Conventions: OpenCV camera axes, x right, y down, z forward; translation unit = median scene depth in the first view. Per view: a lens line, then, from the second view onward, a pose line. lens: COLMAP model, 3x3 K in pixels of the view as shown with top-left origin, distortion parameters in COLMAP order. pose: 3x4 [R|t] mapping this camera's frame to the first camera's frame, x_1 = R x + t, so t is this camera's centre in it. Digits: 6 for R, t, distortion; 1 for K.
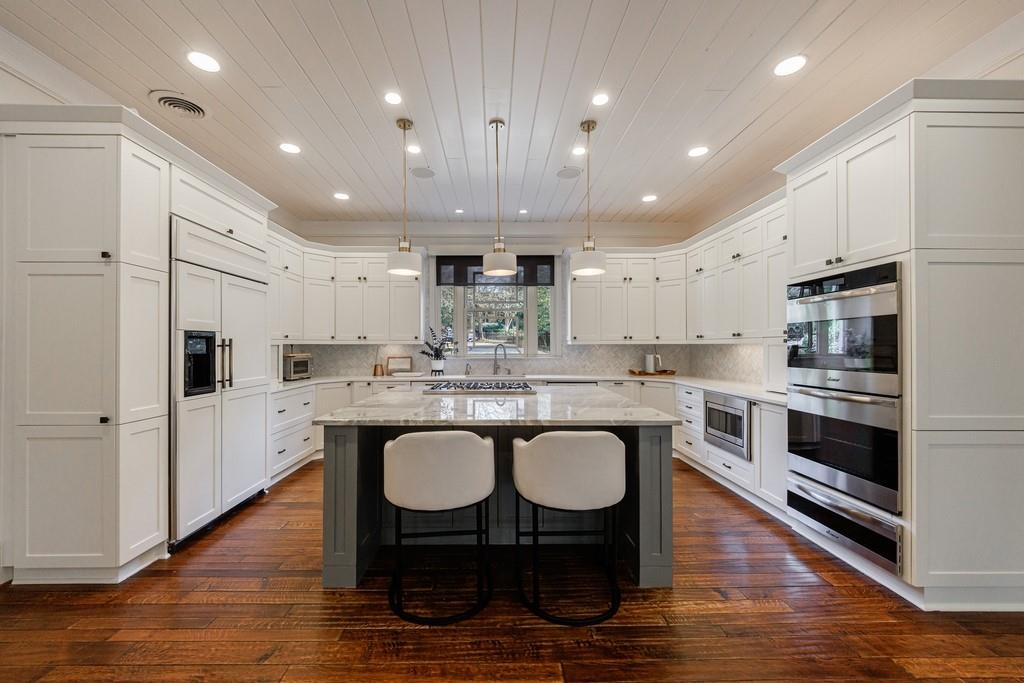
lens RADIAL K [[401.7, 0, 489.1], [0, 401.7, 346.2], [0, 0, 1]] dist [-0.001069, -0.000259]
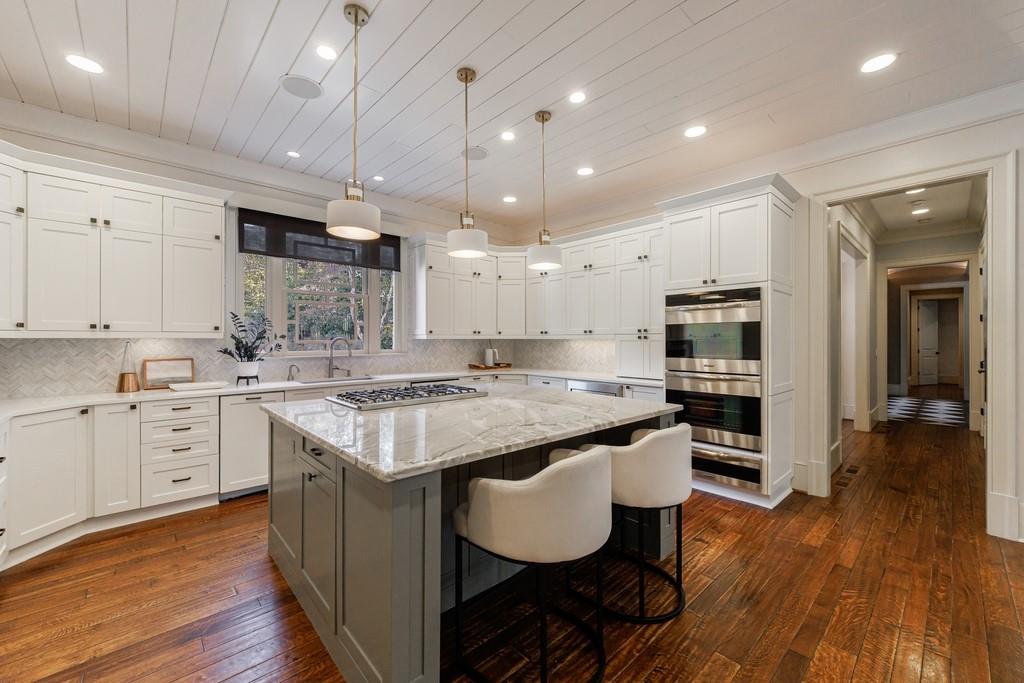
lens RADIAL K [[417.8, 0, 512.0], [0, 417.8, 341.5], [0, 0, 1]] dist [0.001426, -0.000141]
pose [[0.735216, -0.002450, 0.677829, -0.358368], [-0.001075, 0.999988, 0.004781, -0.004448], [-0.677832, -0.004244, 0.735204, 0.219044]]
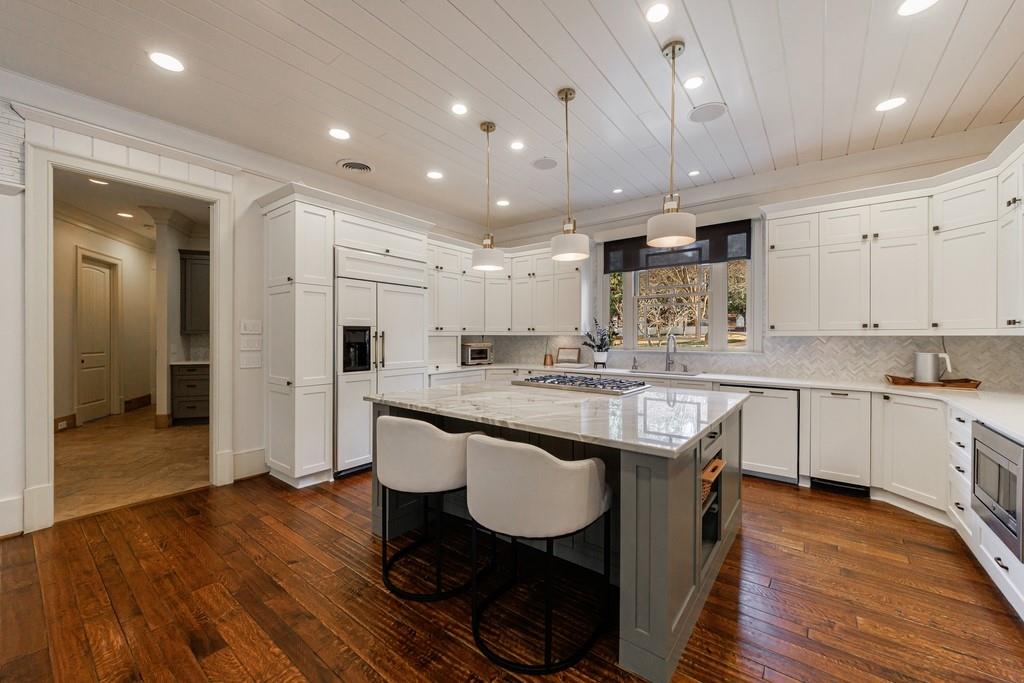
lens RADIAL K [[390.7, 0, 496.8], [0, 390.7, 339.6], [0, 0, 1]] dist [-0.000143, -0.000295]
pose [[0.784190, 0.008473, -0.620464, 0.324663], [-0.003443, 0.999951, 0.009304, -0.003308], [0.620512, -0.005160, 0.784180, 0.150932]]
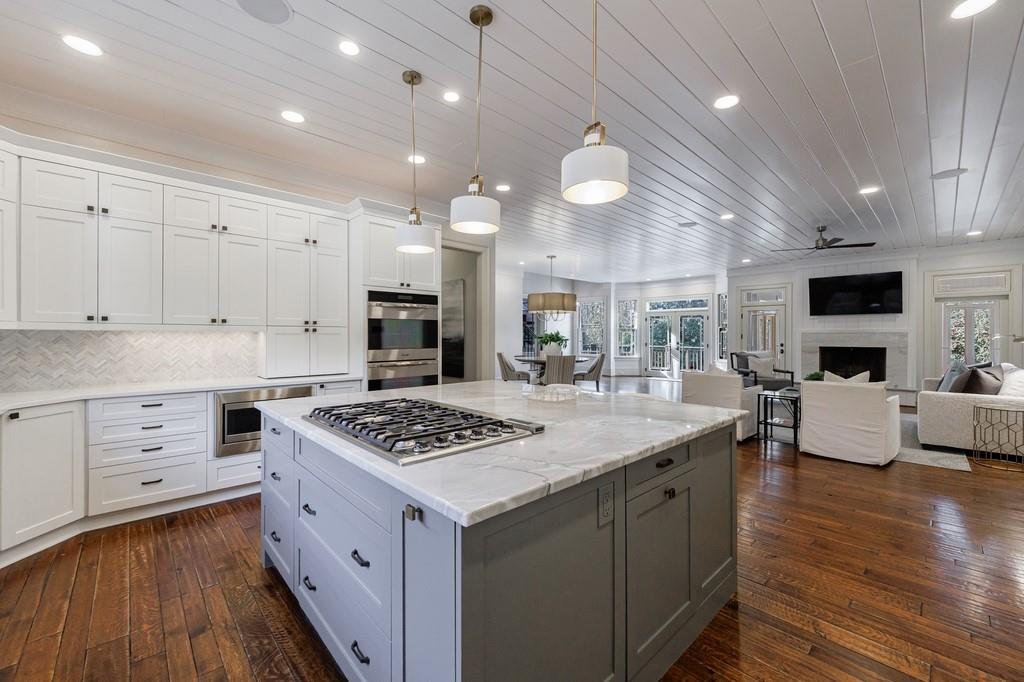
lens RADIAL K [[398.3, 0, 513.9], [0, 398.3, 337.2], [0, 0, 1]] dist [-0.001724, -0.000366]
pose [[-0.686991, -0.003716, 0.726656, -0.375874], [-0.003075, 0.999993, 0.002207, 0.002110], [-0.726659, -0.000718, -0.686998, 1.027407]]
